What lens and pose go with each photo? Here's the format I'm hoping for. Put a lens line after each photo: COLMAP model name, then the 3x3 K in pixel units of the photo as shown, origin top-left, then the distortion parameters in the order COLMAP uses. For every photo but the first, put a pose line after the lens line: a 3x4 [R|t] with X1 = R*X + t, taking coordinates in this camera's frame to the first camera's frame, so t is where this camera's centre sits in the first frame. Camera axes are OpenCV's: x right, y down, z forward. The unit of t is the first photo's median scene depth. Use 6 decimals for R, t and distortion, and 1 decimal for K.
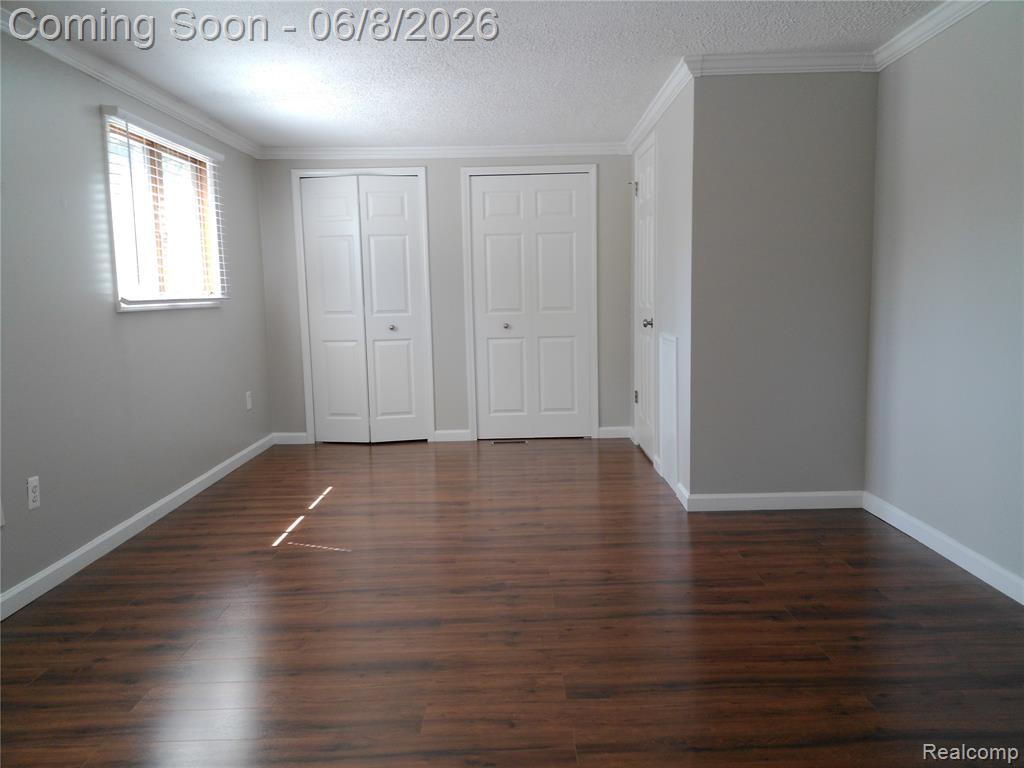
lens RADIAL K [[757.3, 0, 512.0], [0, 757.3, 384.0], [0, 0, 1]] dist [0.099542, -0.125126]
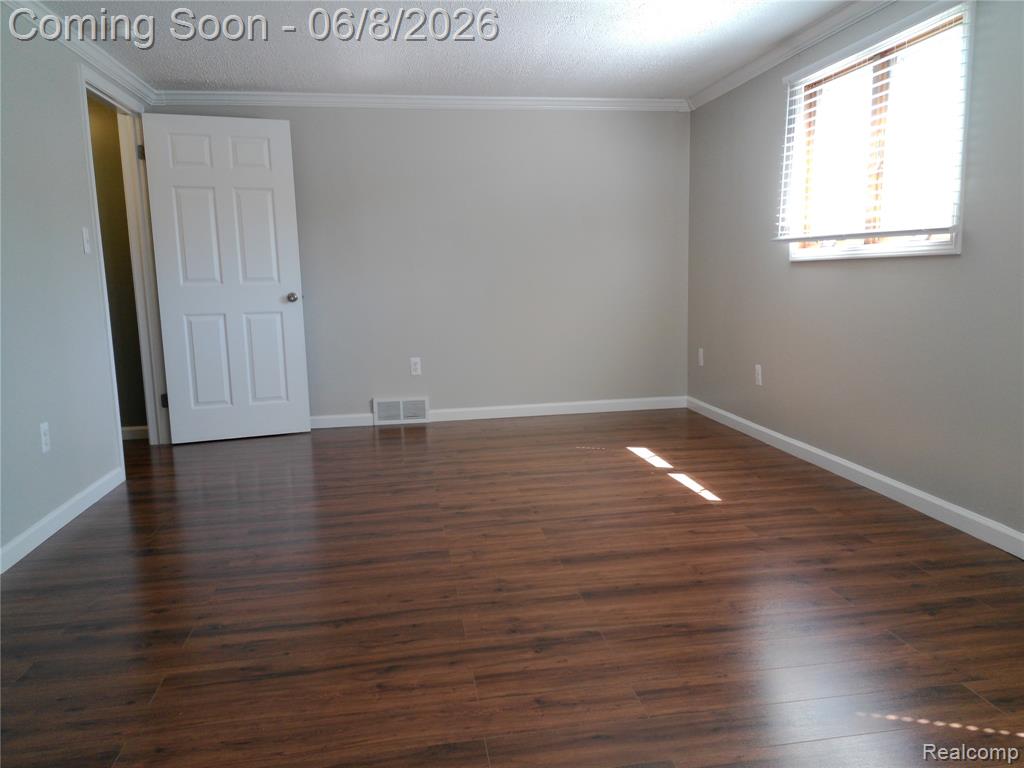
lens RADIAL K [[757.3, 0, 512.0], [0, 757.3, 384.0], [0, 0, 1]] dist [0.099542, -0.125126]
pose [[-0.987250, 0.074063, -0.140900, 0.101602], [0.036831, 0.967427, 0.250455, -0.173637], [0.154860, 0.242073, -0.957820, 1.765600]]
